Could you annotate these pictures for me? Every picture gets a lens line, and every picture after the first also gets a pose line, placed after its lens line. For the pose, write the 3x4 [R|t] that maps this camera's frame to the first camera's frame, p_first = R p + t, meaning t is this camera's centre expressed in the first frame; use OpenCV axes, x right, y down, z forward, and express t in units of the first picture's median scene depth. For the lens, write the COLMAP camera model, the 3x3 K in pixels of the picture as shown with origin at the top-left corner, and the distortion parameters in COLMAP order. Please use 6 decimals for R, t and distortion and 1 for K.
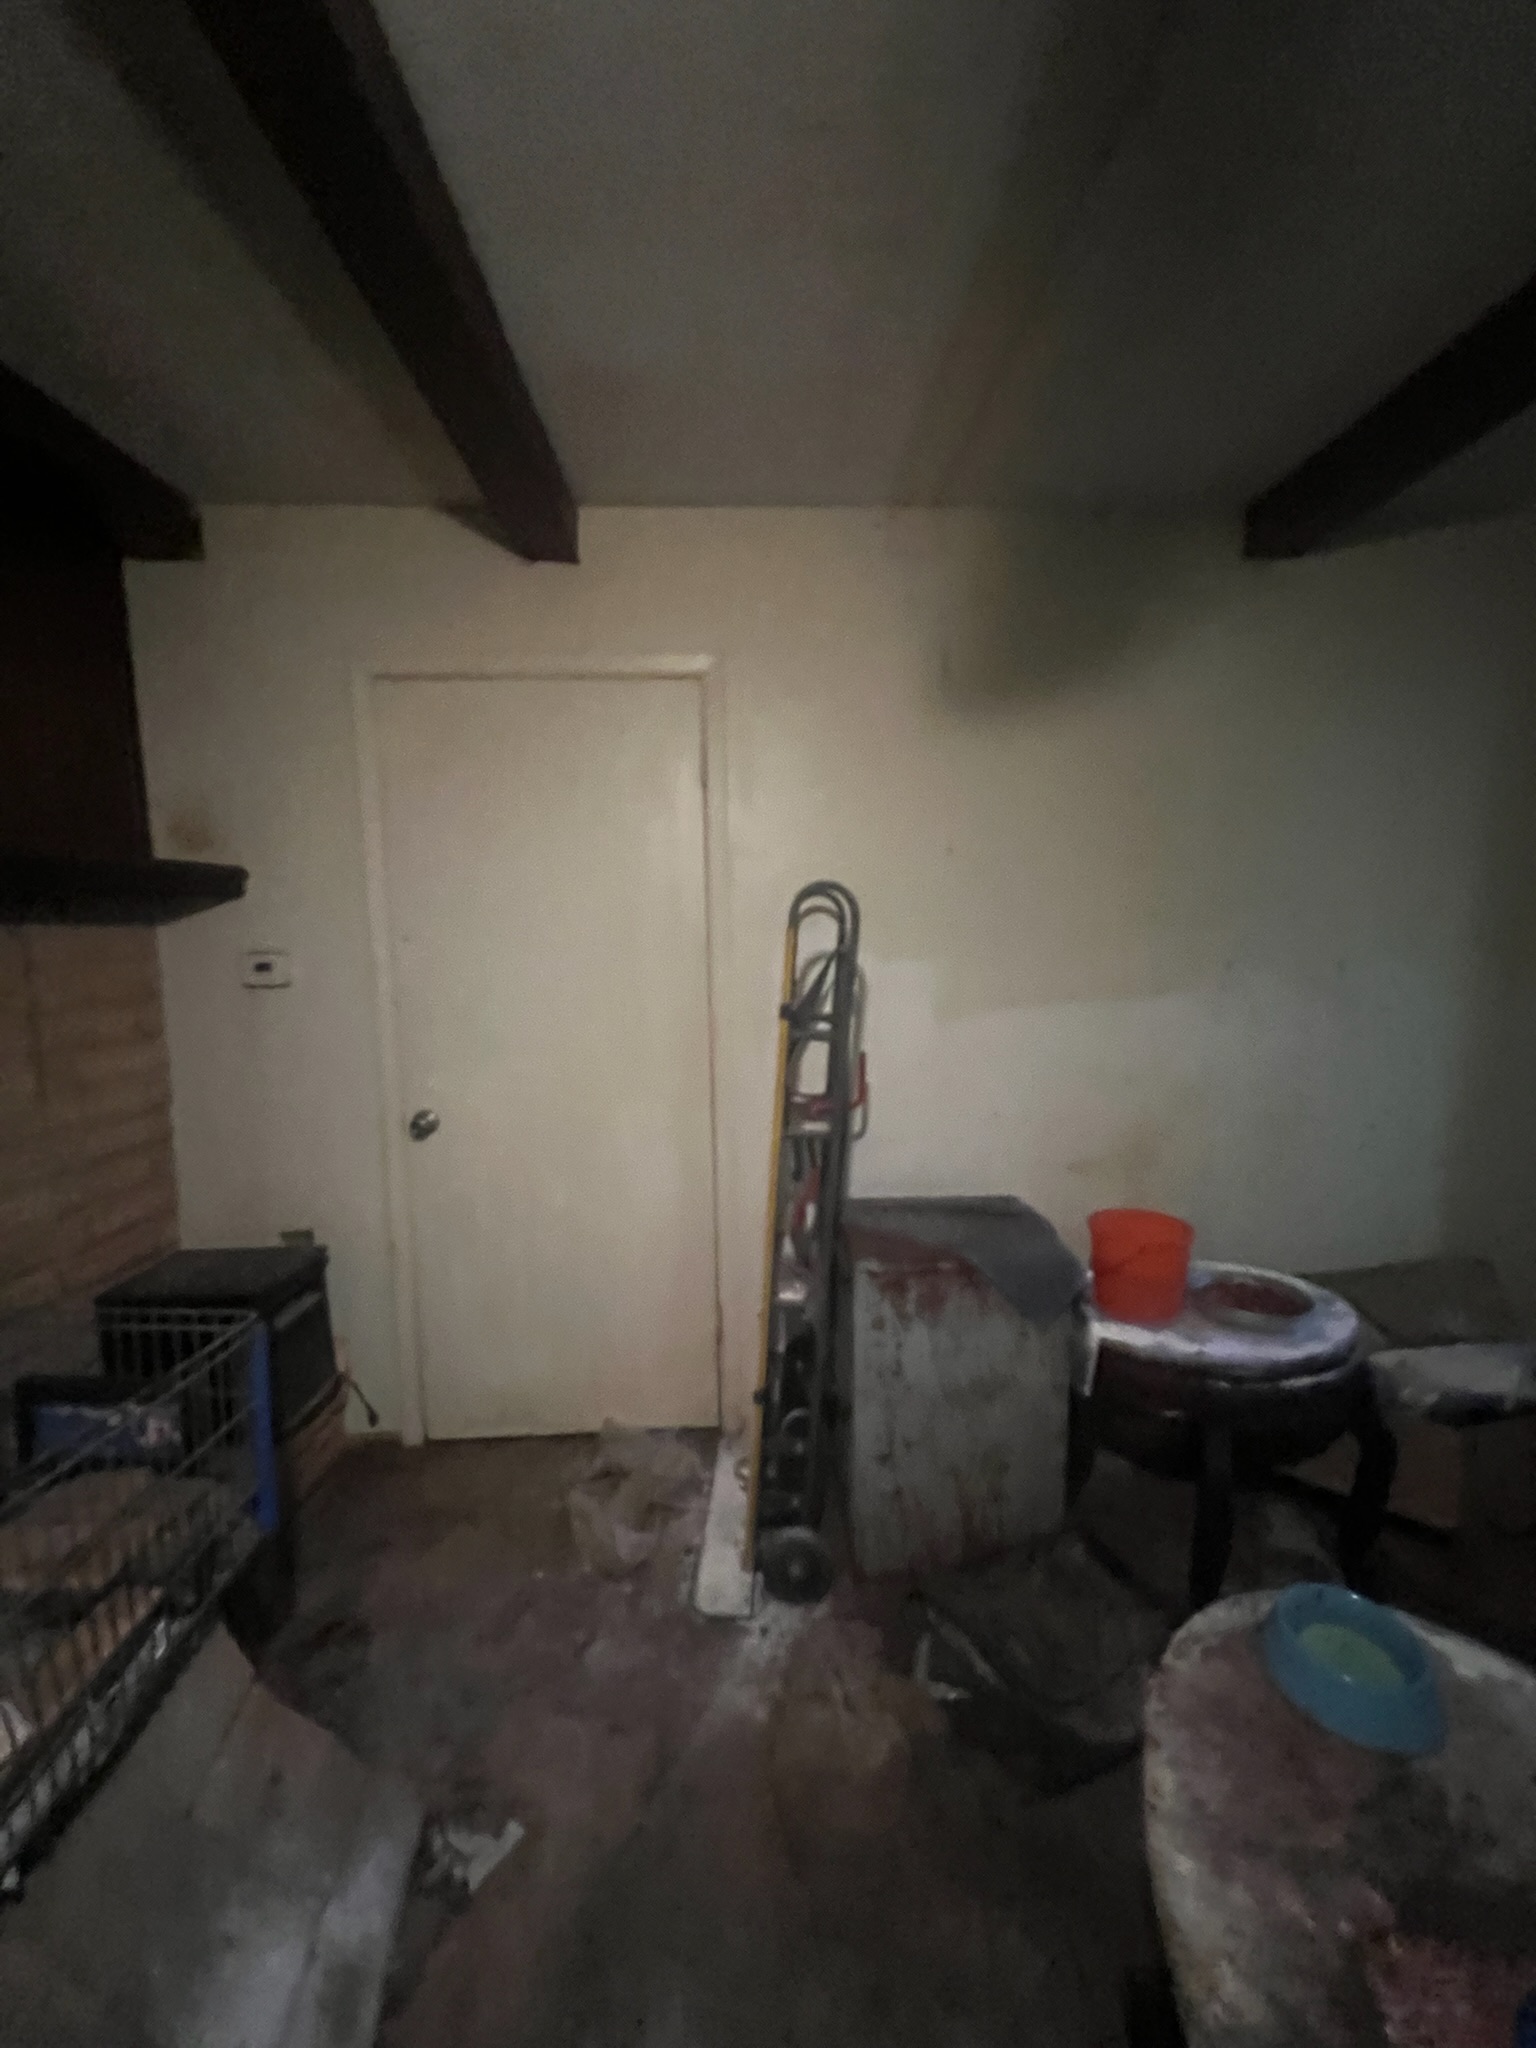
lens RADIAL K [[815.6, 0, 783.9], [0, 815.6, 1014.5], [0, 0, 1]] dist [-0.000913, -0.000265]
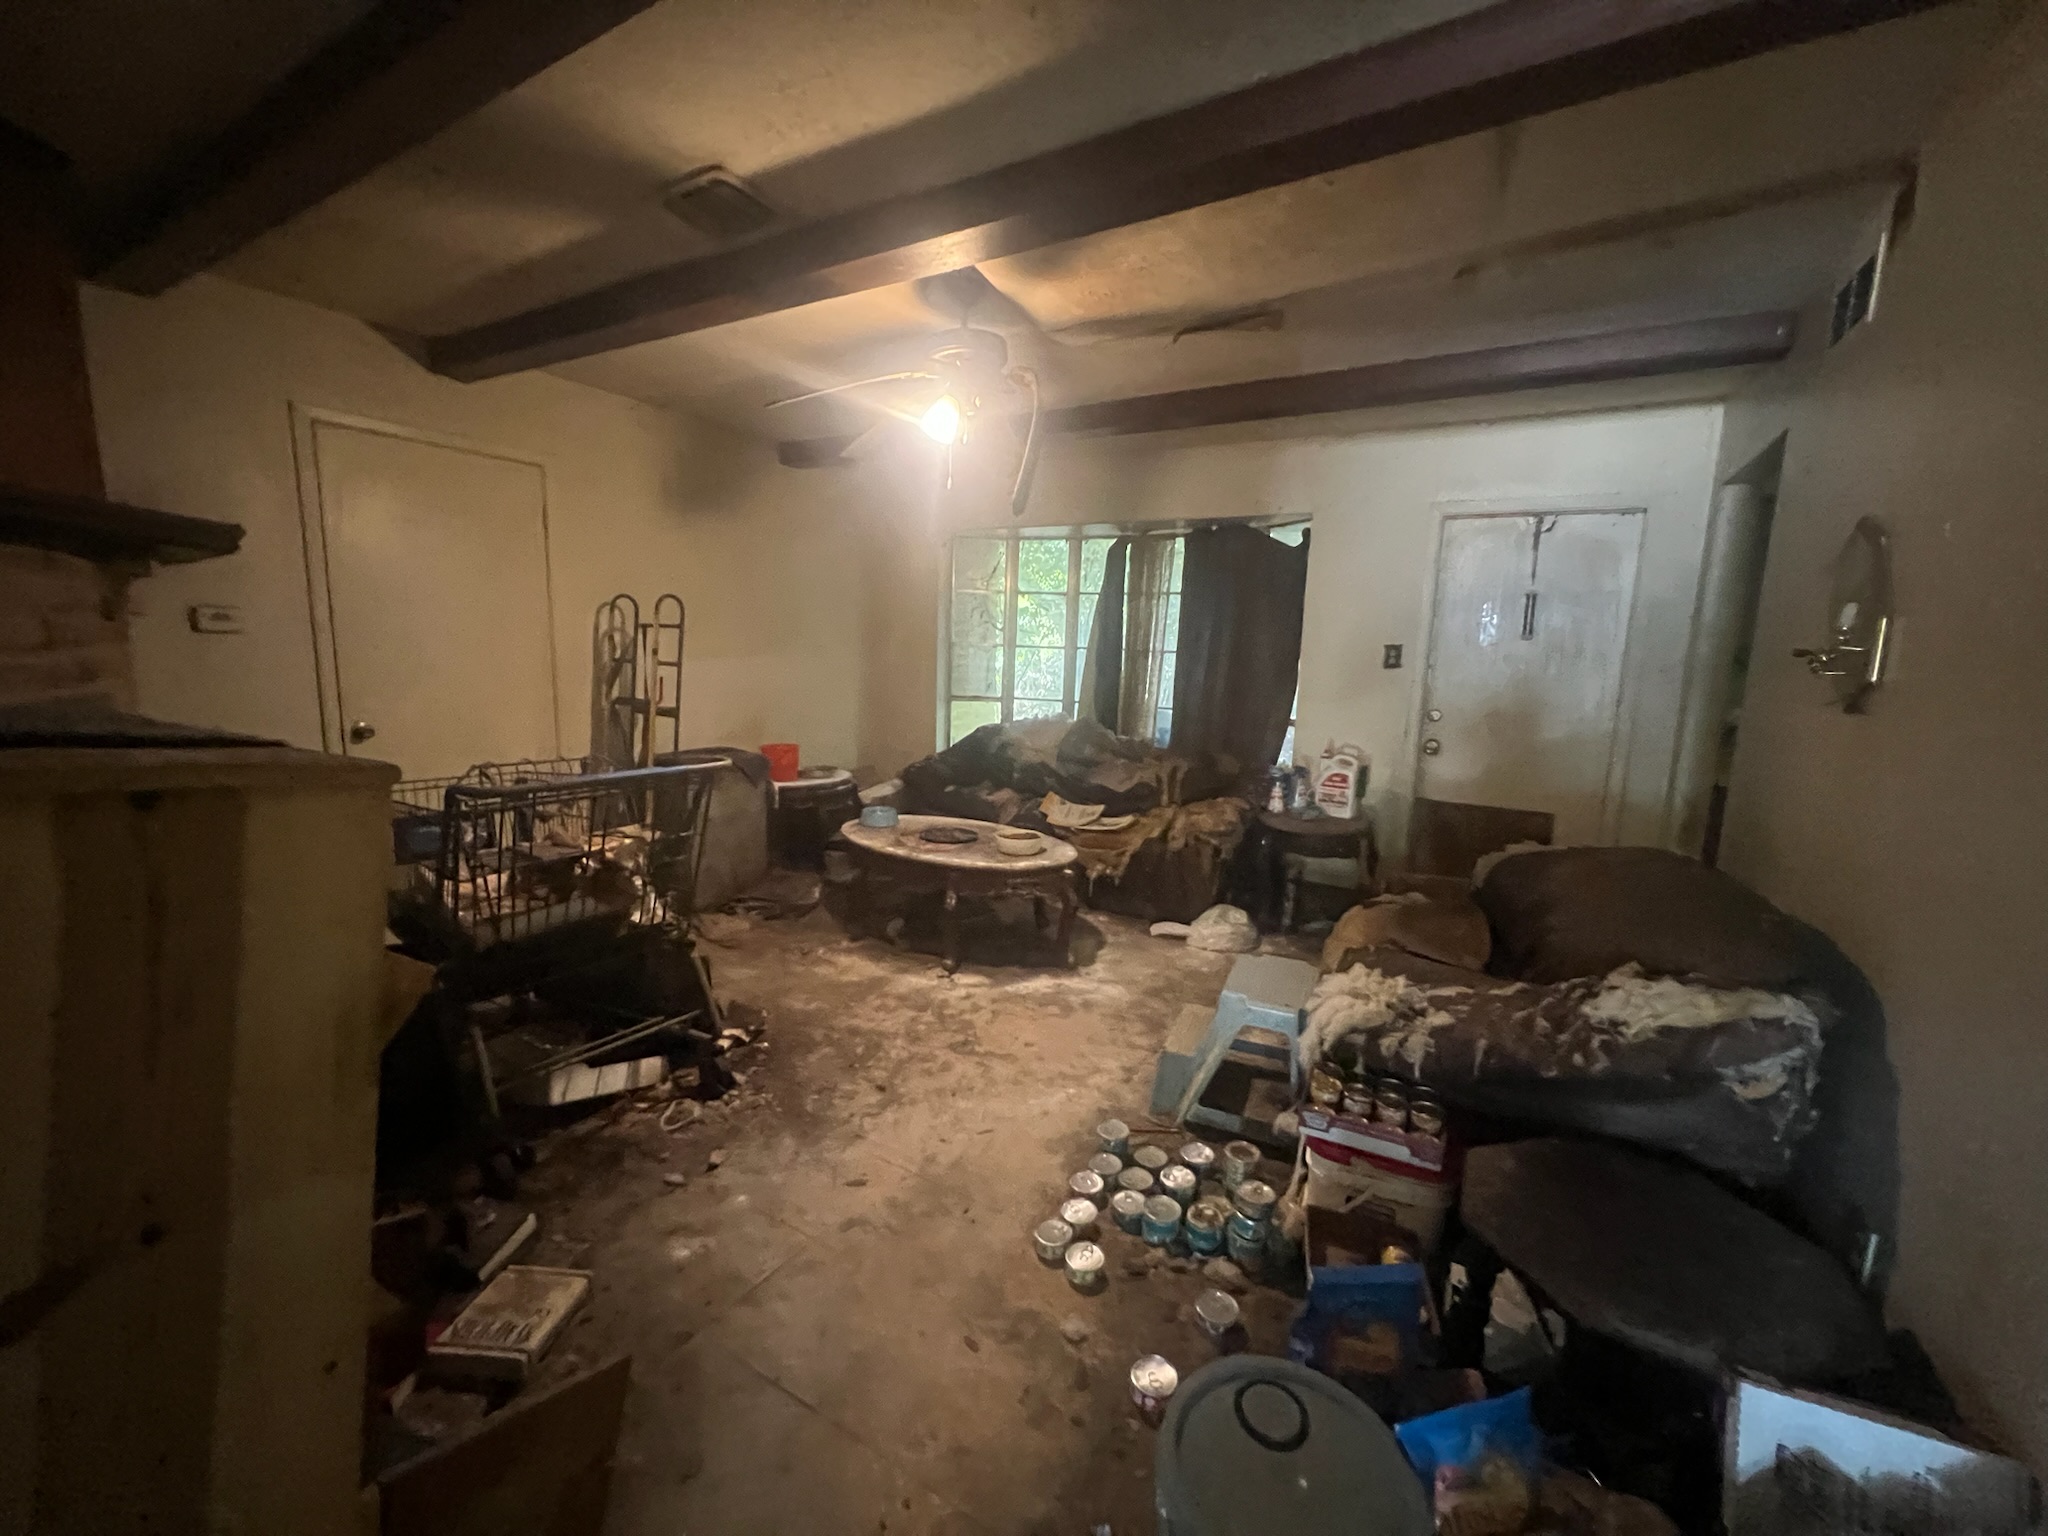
lens RADIAL K [[815.6, 0, 1024.2], [0, 815.6, 761.7], [0, 0, 1]] dist [-0.000913, -0.000265]
pose [[0.560370, -0.095560, 0.822711, -1.061388], [0.038935, 0.995263, 0.089082, 0.113908], [-0.827326, -0.017887, 0.561437, -0.875354]]
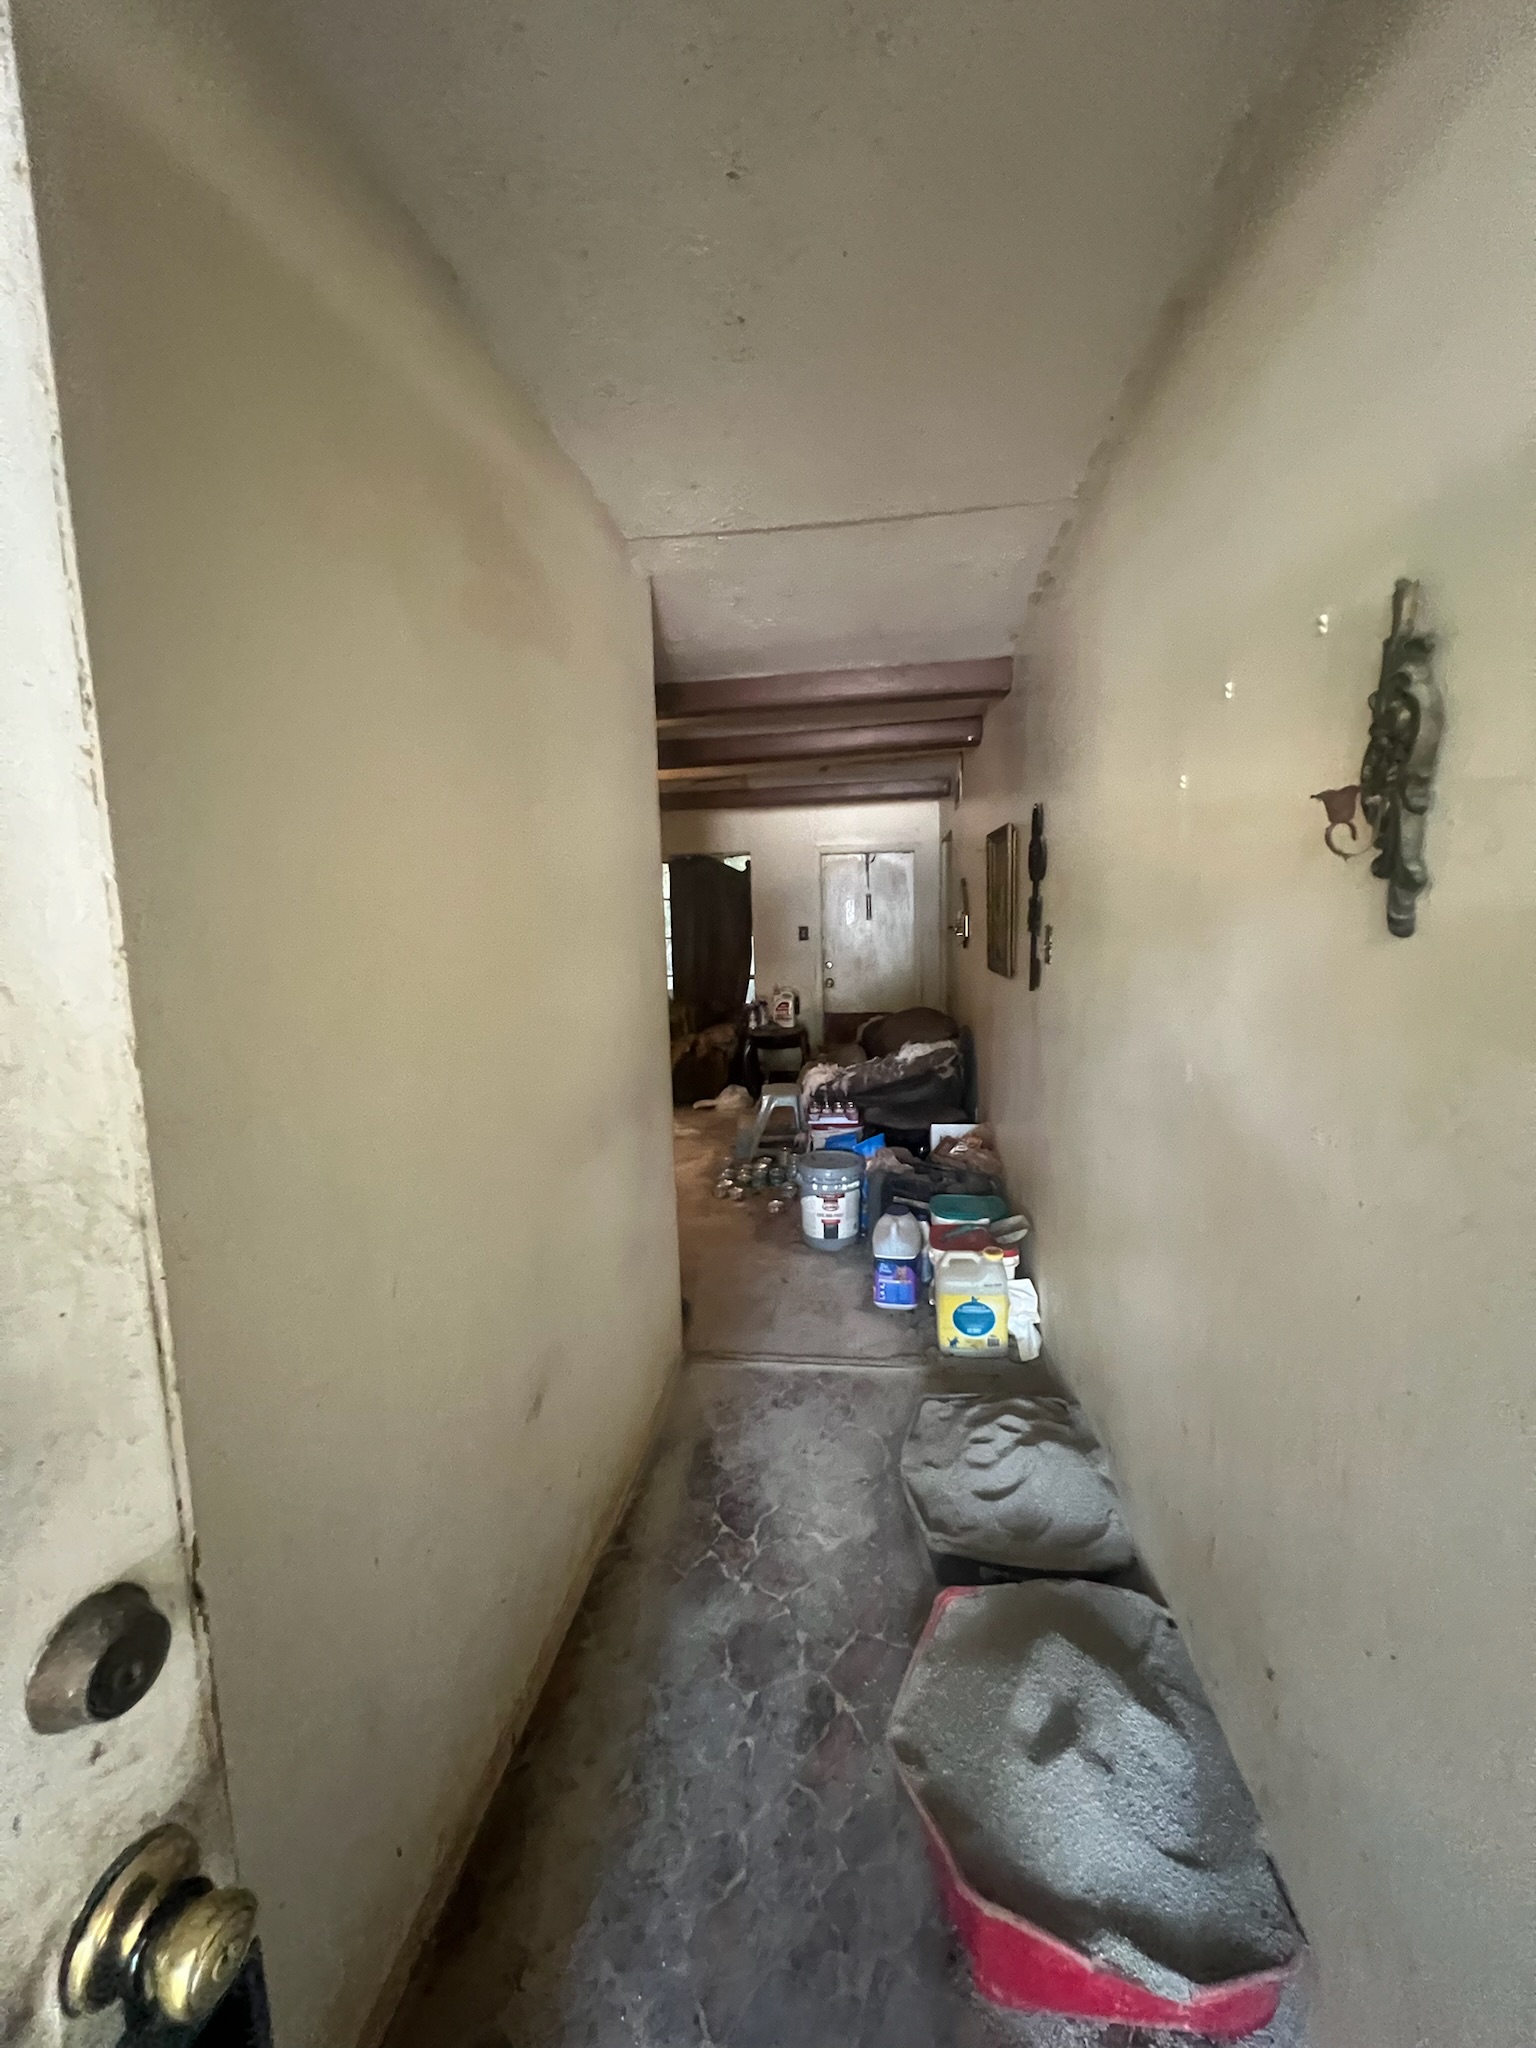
lens RADIAL K [[815.6, 0, 769.3], [0, 815.6, 1028.6], [0, 0, 1]] dist [-0.000913, -0.000265]
pose [[0.179945, -0.126458, 0.975514, -2.409808], [0.116724, 0.987441, 0.106473, 0.083797], [-0.976727, 0.094706, 0.192446, -0.989759]]
